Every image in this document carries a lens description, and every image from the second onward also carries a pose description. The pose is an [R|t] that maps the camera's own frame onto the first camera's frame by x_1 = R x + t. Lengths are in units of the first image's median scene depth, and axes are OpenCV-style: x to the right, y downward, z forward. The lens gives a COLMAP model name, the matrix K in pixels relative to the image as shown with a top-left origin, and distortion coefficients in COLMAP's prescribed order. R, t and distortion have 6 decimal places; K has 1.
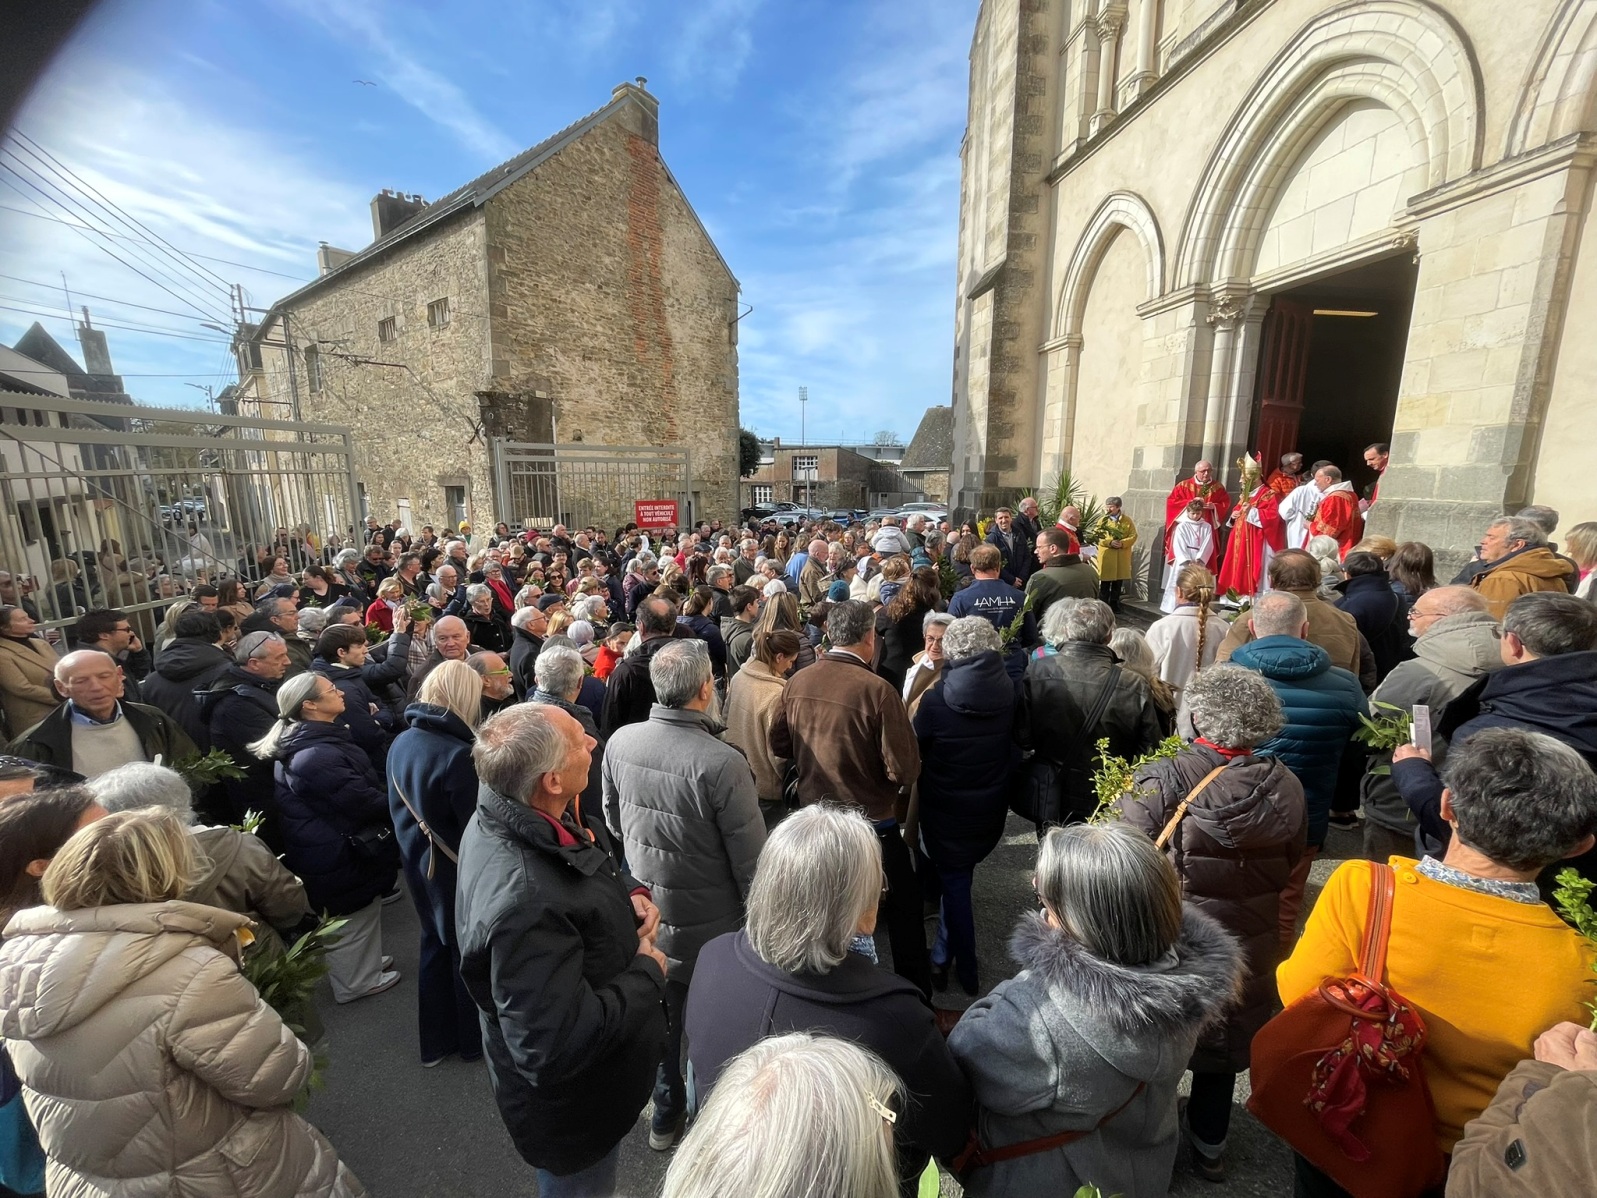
lens RADIAL K [[644.7, 0, 802.4], [0, 644.7, 596.7], [0, 0, 1]] dist [-0.003093, 0.000254]
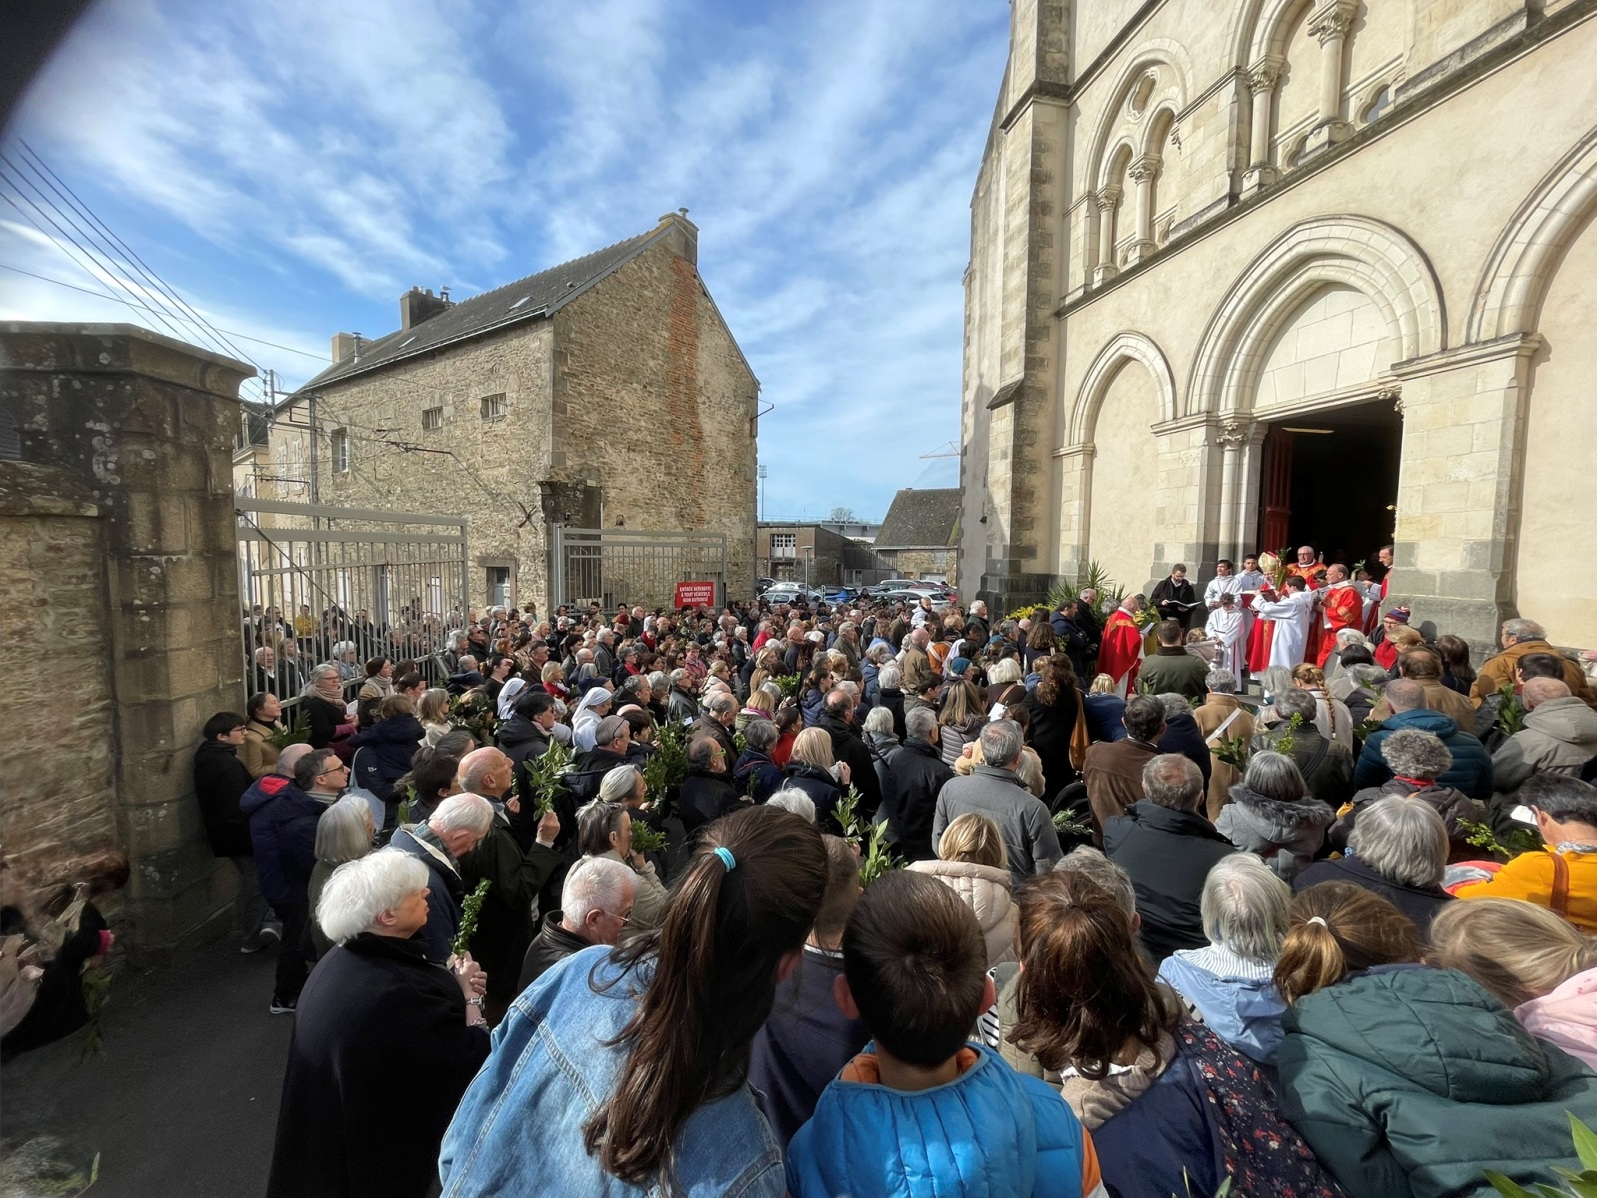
lens RADIAL K [[646.4, 0, 801.7], [0, 646.4, 595.5], [0, 0, 1]] dist [-0.001038, -0.000357]
pose [[0.997579, 0.004332, 0.069404, -0.153137], [0.003641, 0.993435, -0.114344, -0.007088], [-0.069443, 0.114320, 0.991014, -0.070577]]
